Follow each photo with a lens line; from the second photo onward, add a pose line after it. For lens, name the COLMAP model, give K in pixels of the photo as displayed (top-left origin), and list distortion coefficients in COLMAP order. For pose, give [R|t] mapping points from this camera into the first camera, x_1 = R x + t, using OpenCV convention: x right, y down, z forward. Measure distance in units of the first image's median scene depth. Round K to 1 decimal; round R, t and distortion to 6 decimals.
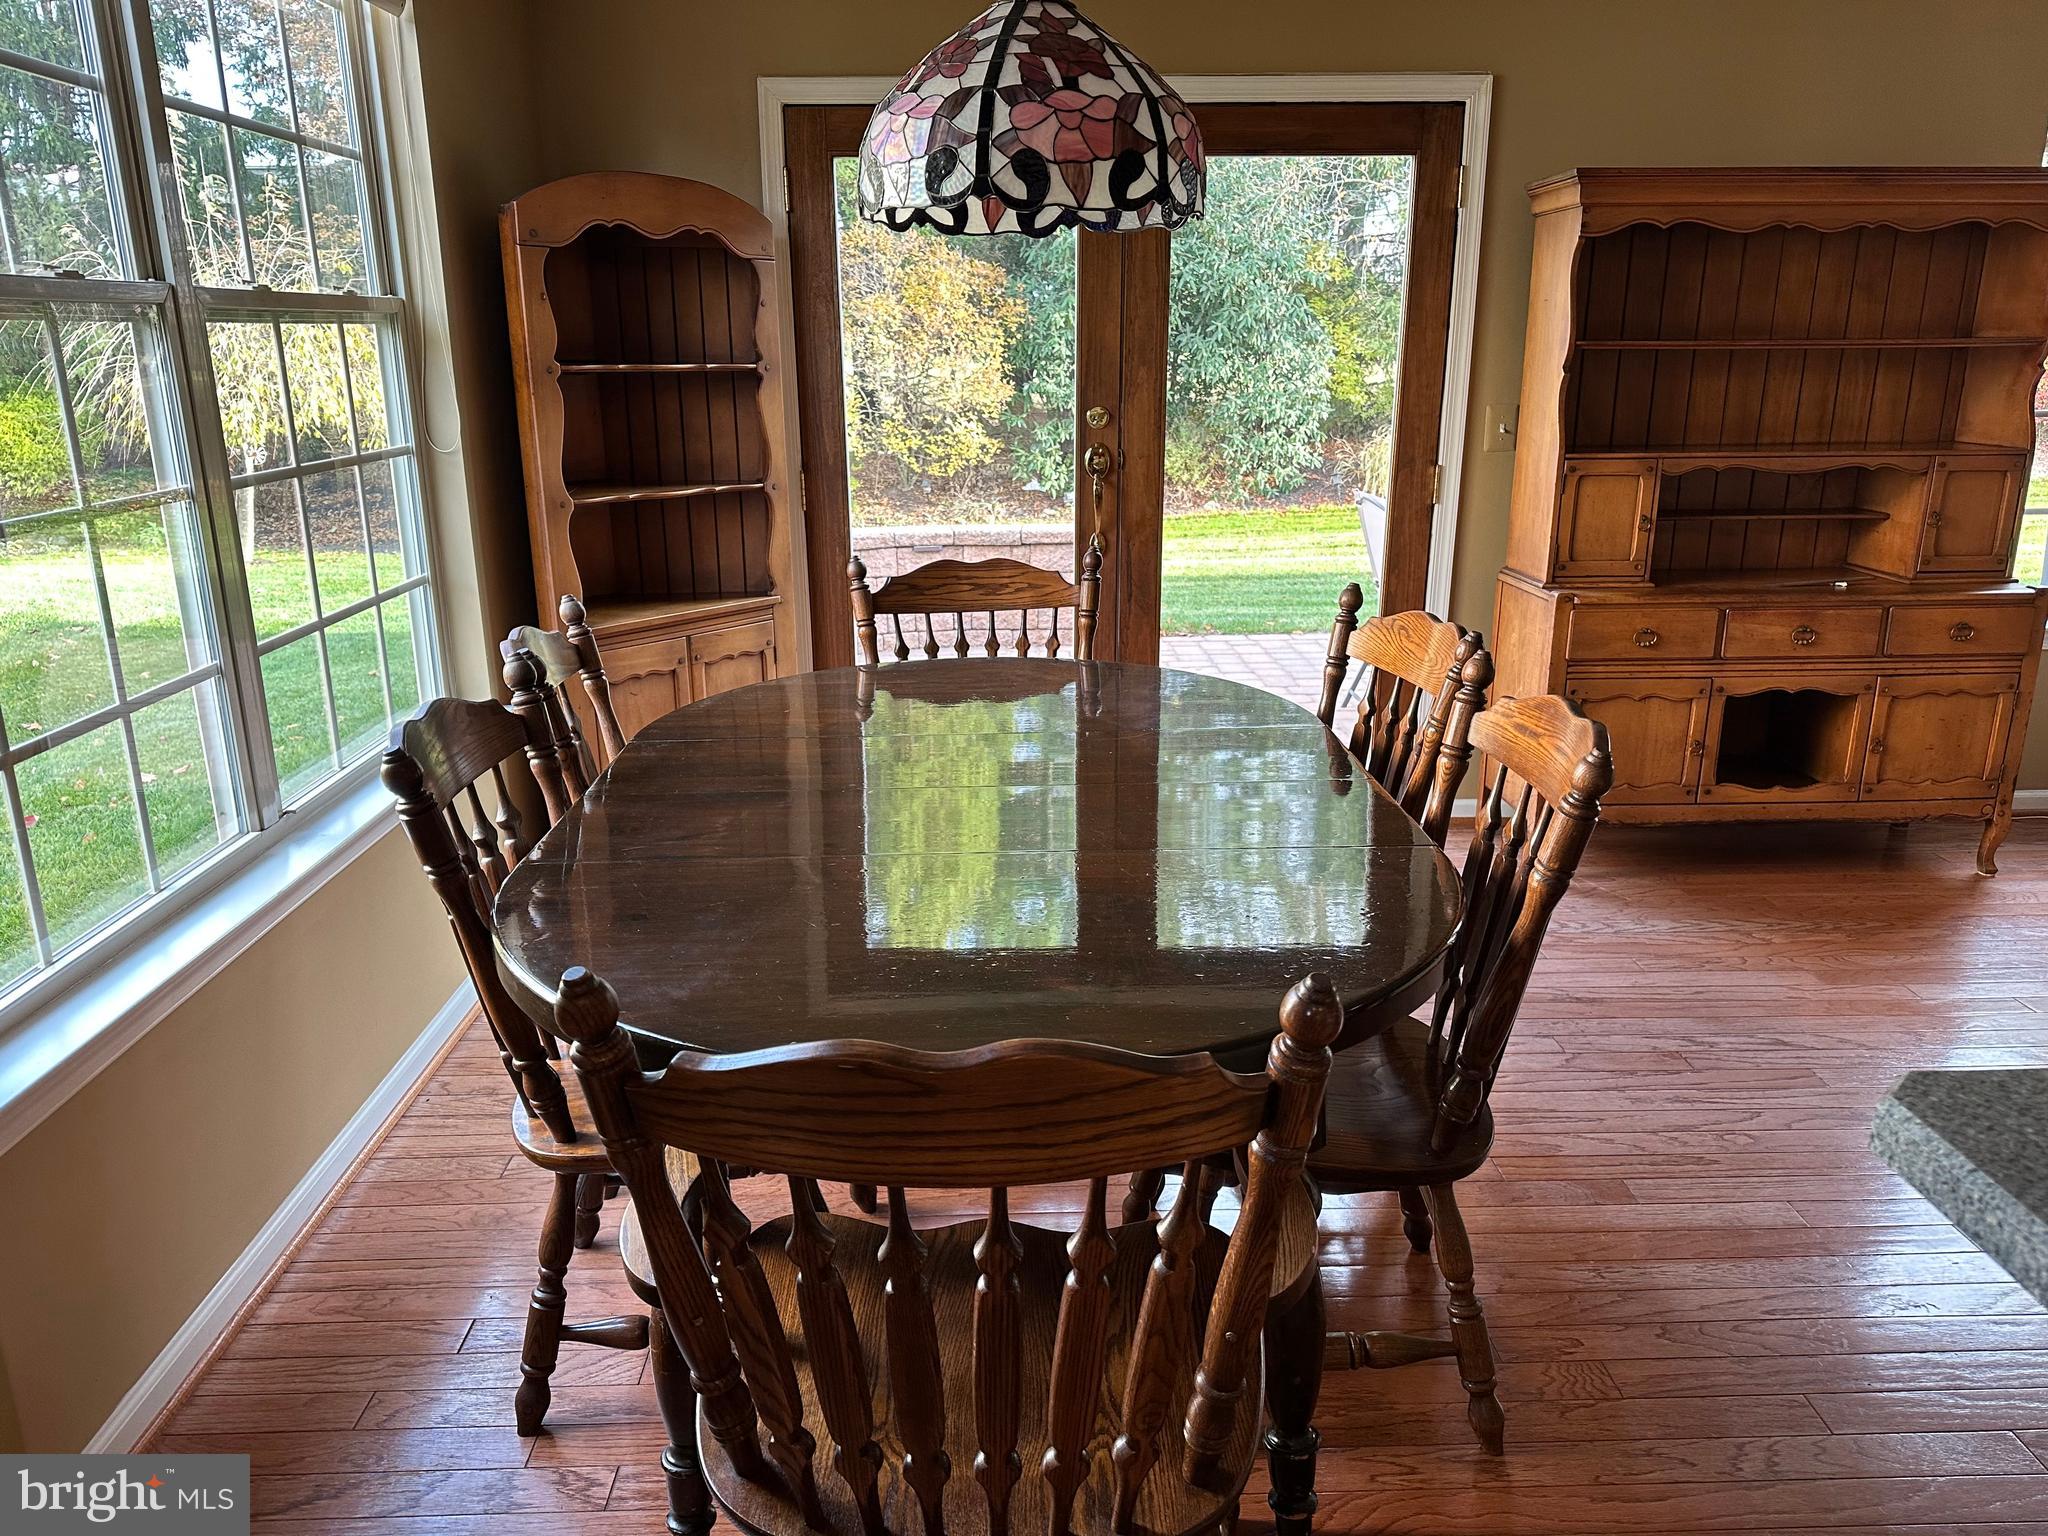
lens RADIAL K [[1421.8, 0, 1001.9], [0, 1421.8, 777.2], [0, 0, 1]] dist [0.081219, -0.133328]
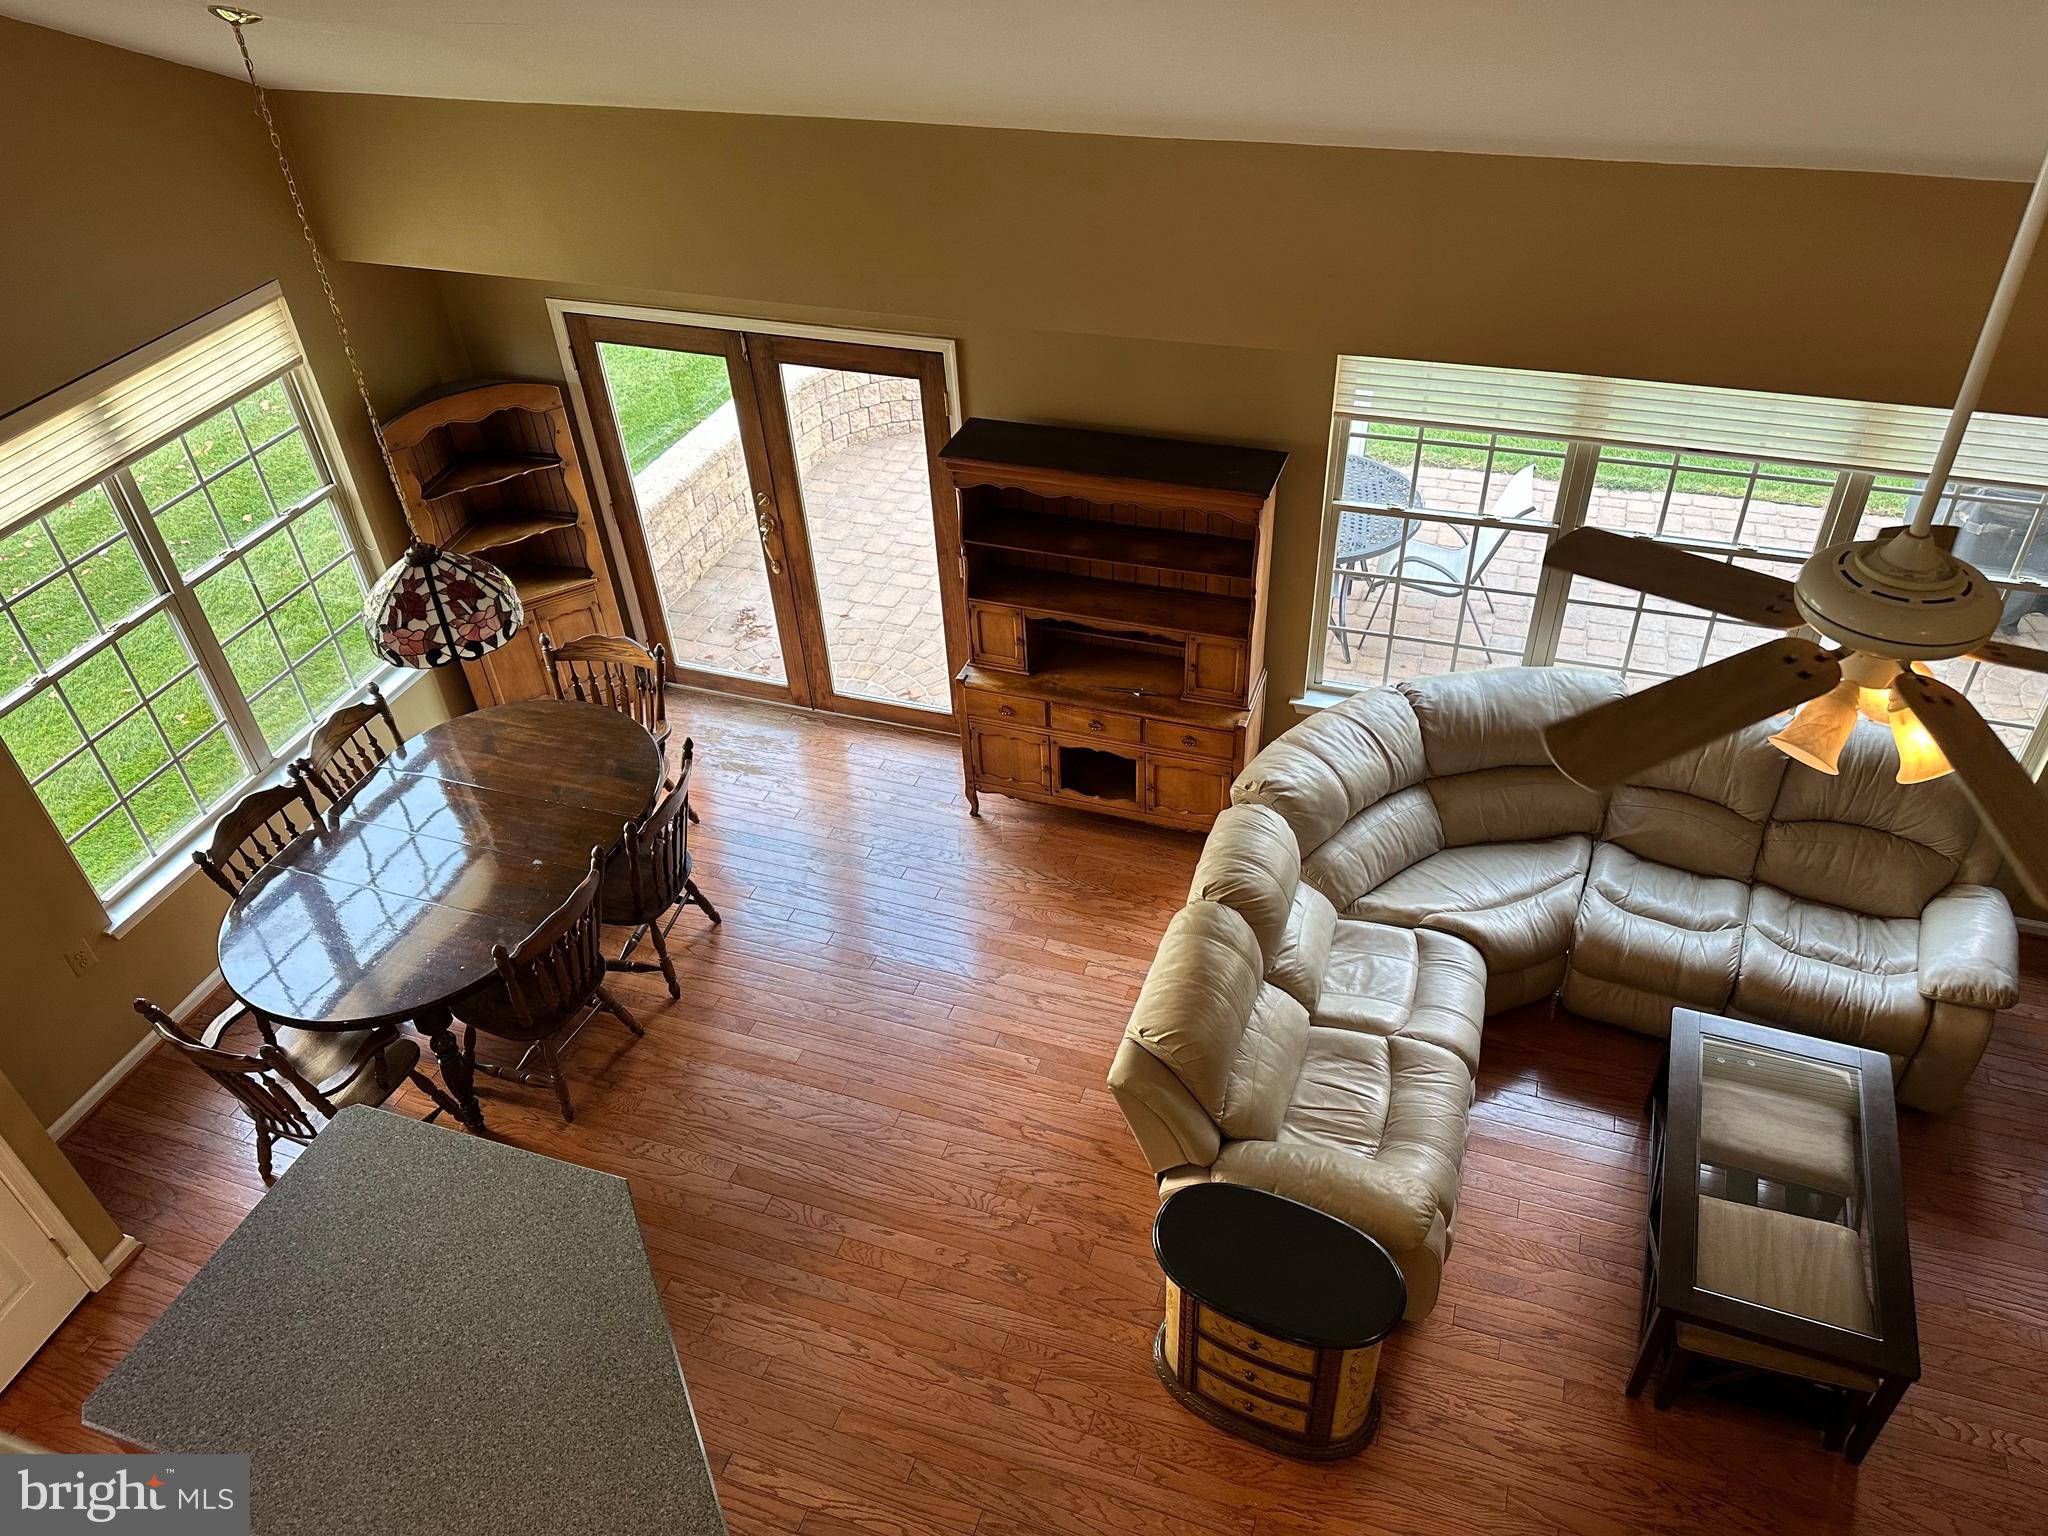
lens RADIAL K [[1430.3, 0, 1027.4], [0, 1430.3, 764.8], [0, 0, 1]] dist [0.122000, -0.181727]
pose [[0.934637, 0.190899, -0.300020, 0.976874], [-0.061926, 0.918174, 0.391307, -0.689300], [0.350171, -0.347151, 0.869981, -0.475145]]
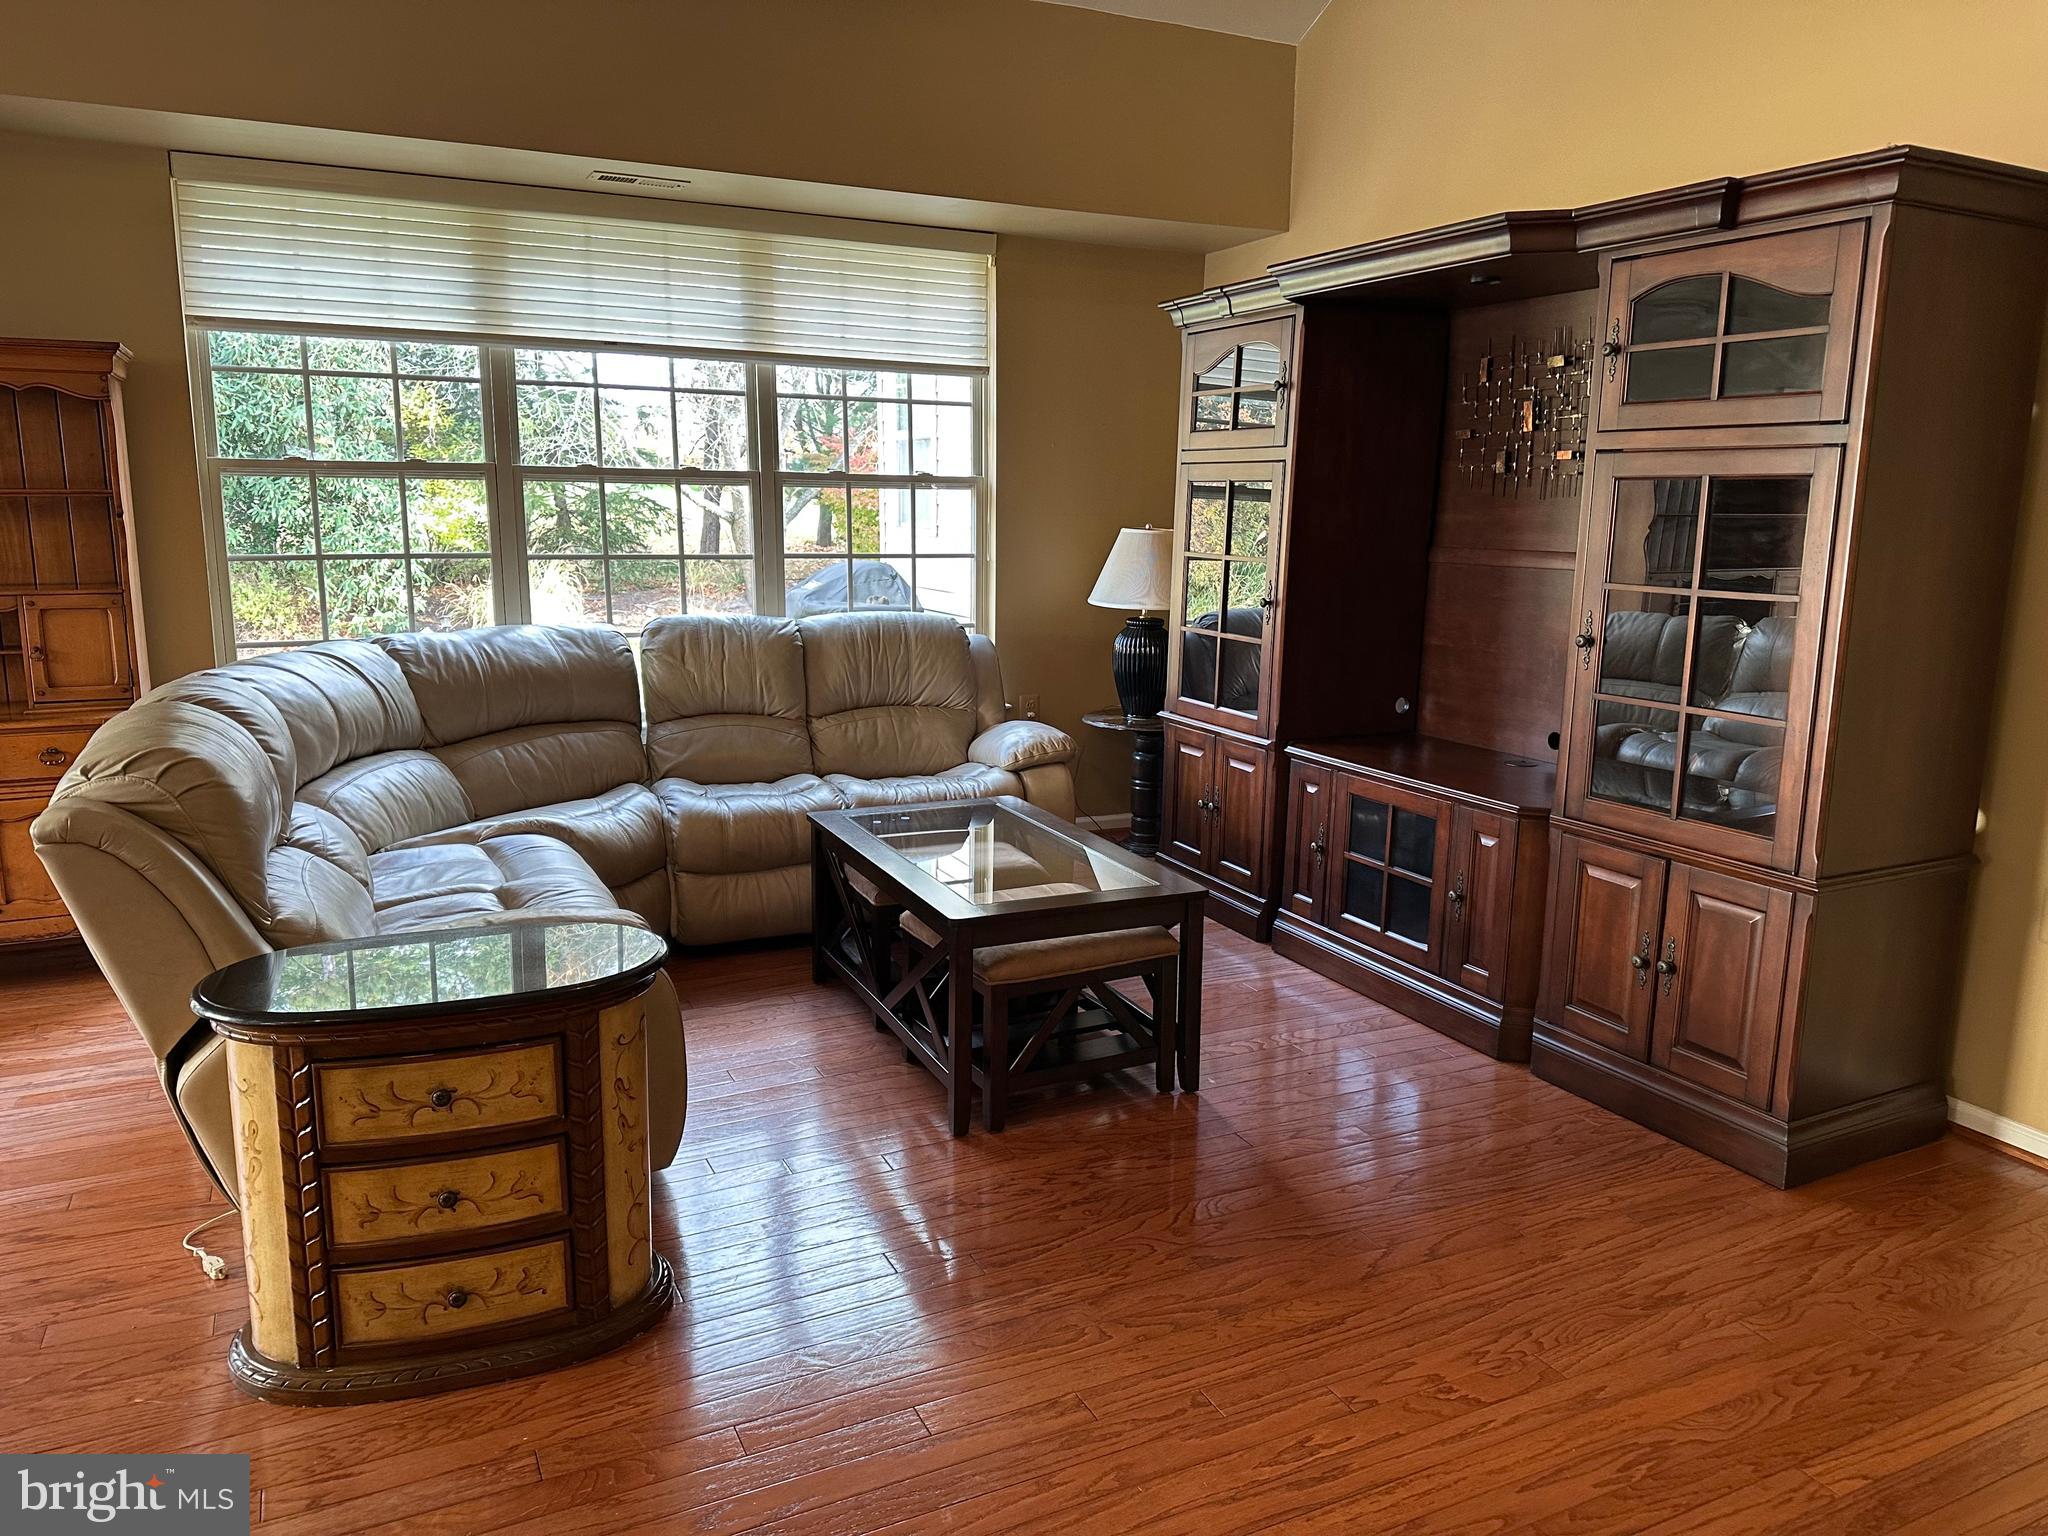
lens RADIAL K [[1440.5, 0, 1042.5], [0, 1440.5, 767.7], [0, 0, 1]] dist [0.118423, -0.166269]
pose [[0.904570, -0.057421, 0.422440, 0.863411], [0.102507, 0.991113, -0.084778, 0.074780], [-0.413817, 0.119991, 0.902418, -0.290828]]
